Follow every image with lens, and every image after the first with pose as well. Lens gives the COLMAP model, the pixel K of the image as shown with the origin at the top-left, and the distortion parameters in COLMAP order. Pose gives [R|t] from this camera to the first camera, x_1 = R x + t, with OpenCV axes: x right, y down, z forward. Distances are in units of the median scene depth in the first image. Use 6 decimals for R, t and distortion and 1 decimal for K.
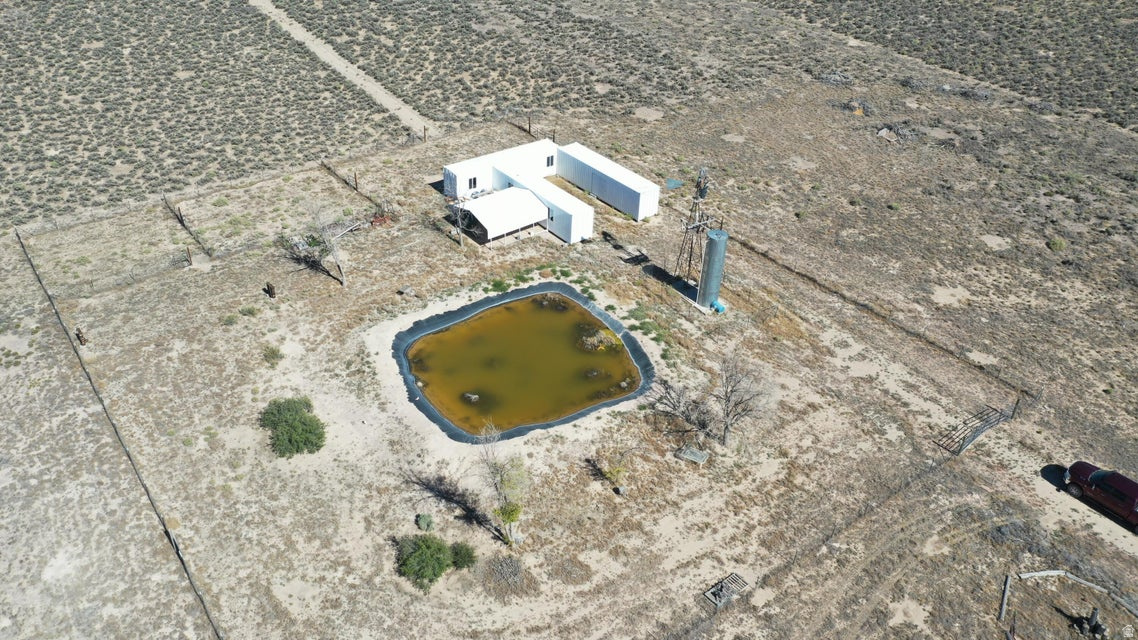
lens RADIAL K [[892.6, 0, 565.8], [0, 892.6, 323.5], [0, 0, 1]] dist [0.005939, 0.001848]
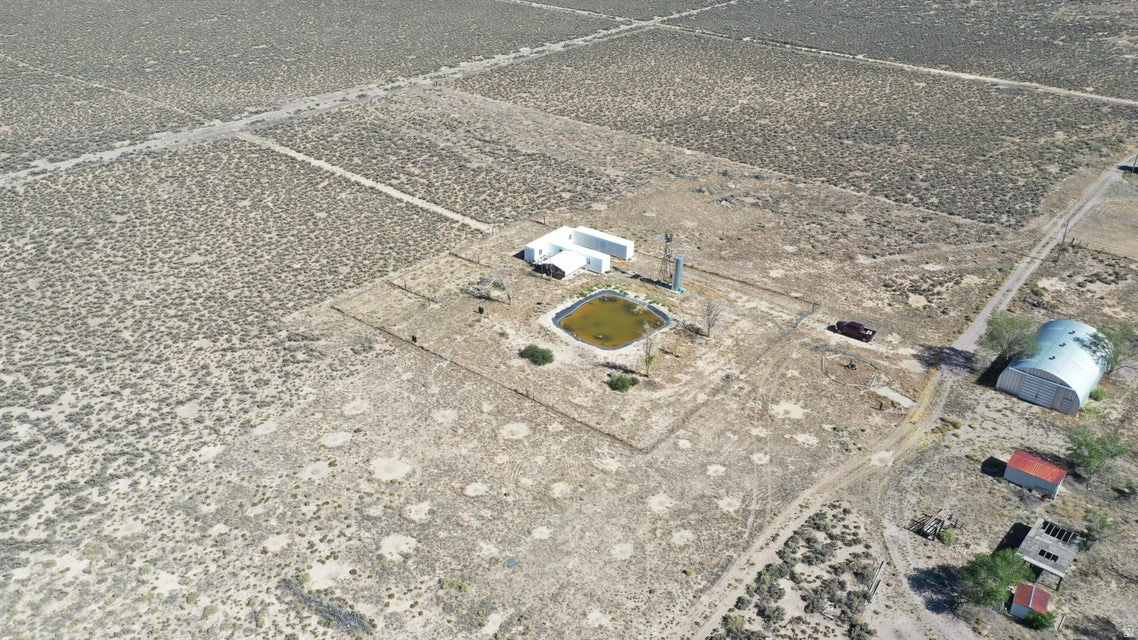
lens RADIAL K [[892.6, 0, 565.3], [0, 892.6, 320.9], [0, 0, 1]] dist [0.005939, 0.001848]
pose [[0.965415, -0.139279, 0.220397, -0.581199], [0.159193, 0.984375, -0.075251, 0.169003], [-0.206472, 0.107735, 0.972503, -1.030827]]
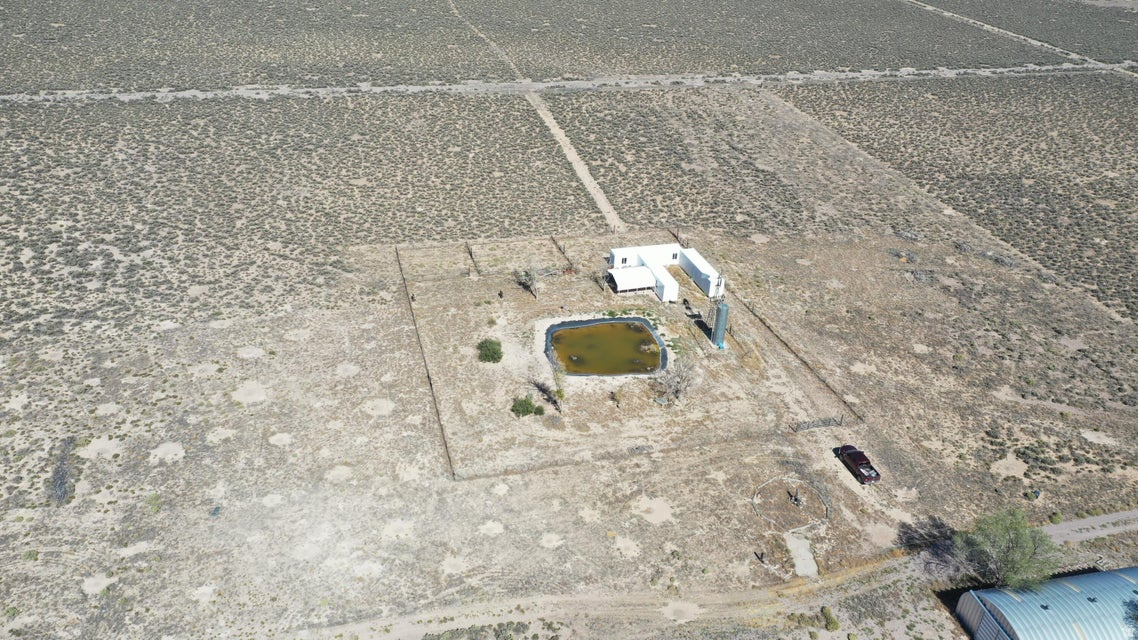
lens RADIAL K [[892.6, 0, 566.2], [0, 892.6, 319.5], [0, 0, 1]] dist [0.005939, 0.001848]
pose [[0.930056, 0.183386, -0.318379, 0.432270], [-0.214892, 0.974370, -0.066513, 0.114178], [0.298021, 0.130278, 0.945627, -0.802411]]
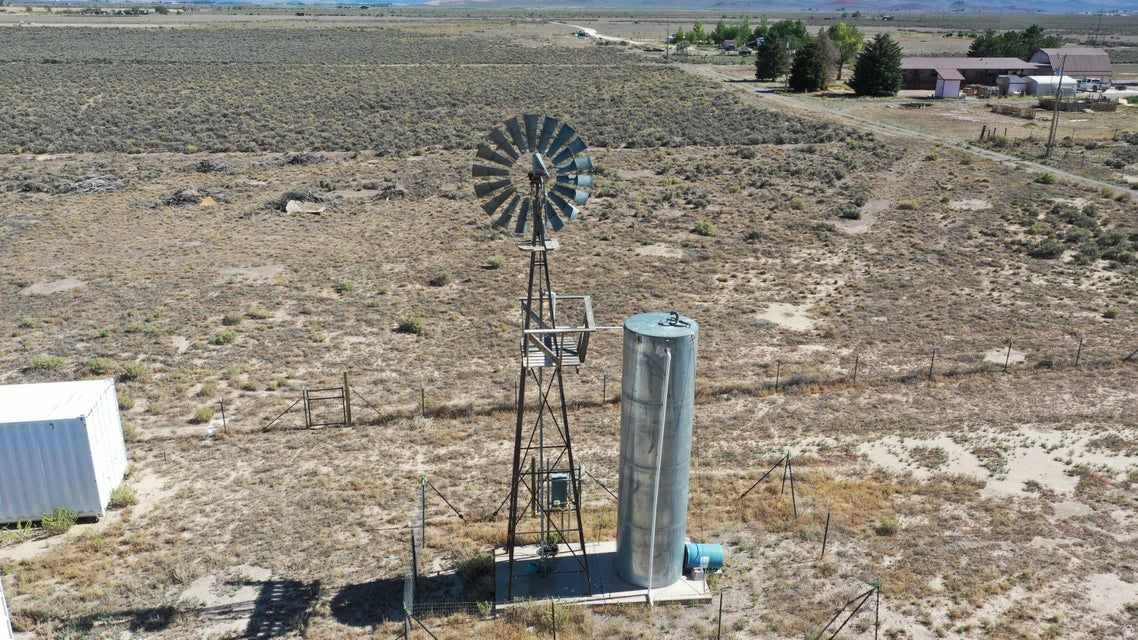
lens RADIAL K [[892.6, 0, 572.6], [0, 892.6, 319.4], [0, 0, 1]] dist [0.005939, 0.001848]
pose [[0.468019, -0.314598, 0.825825, -0.072595], [0.505762, 0.861668, 0.041622, -0.118198], [-0.724681, 0.398191, 0.562389, 0.800143]]
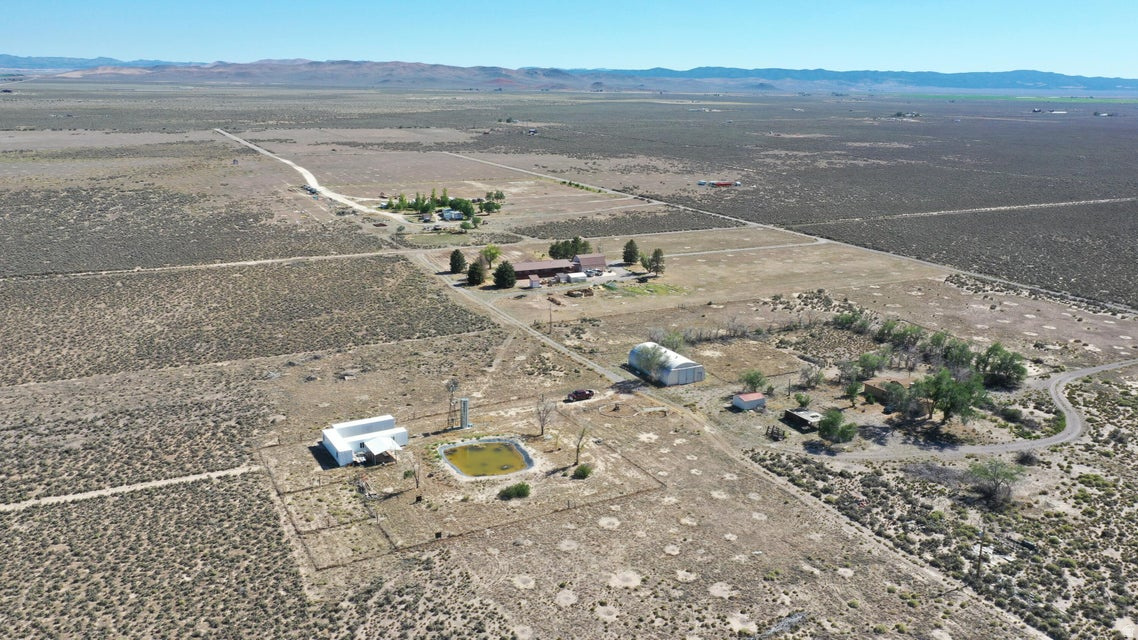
lens RADIAL K [[892.6, 0, 564.6], [0, 892.6, 315.4], [0, 0, 1]] dist [0.005939, 0.001848]
pose [[0.139117, -0.276883, 0.950780, -2.147517], [0.551738, 0.818960, 0.157765, -0.530856], [-0.822333, 0.502633, 0.266698, -0.099665]]
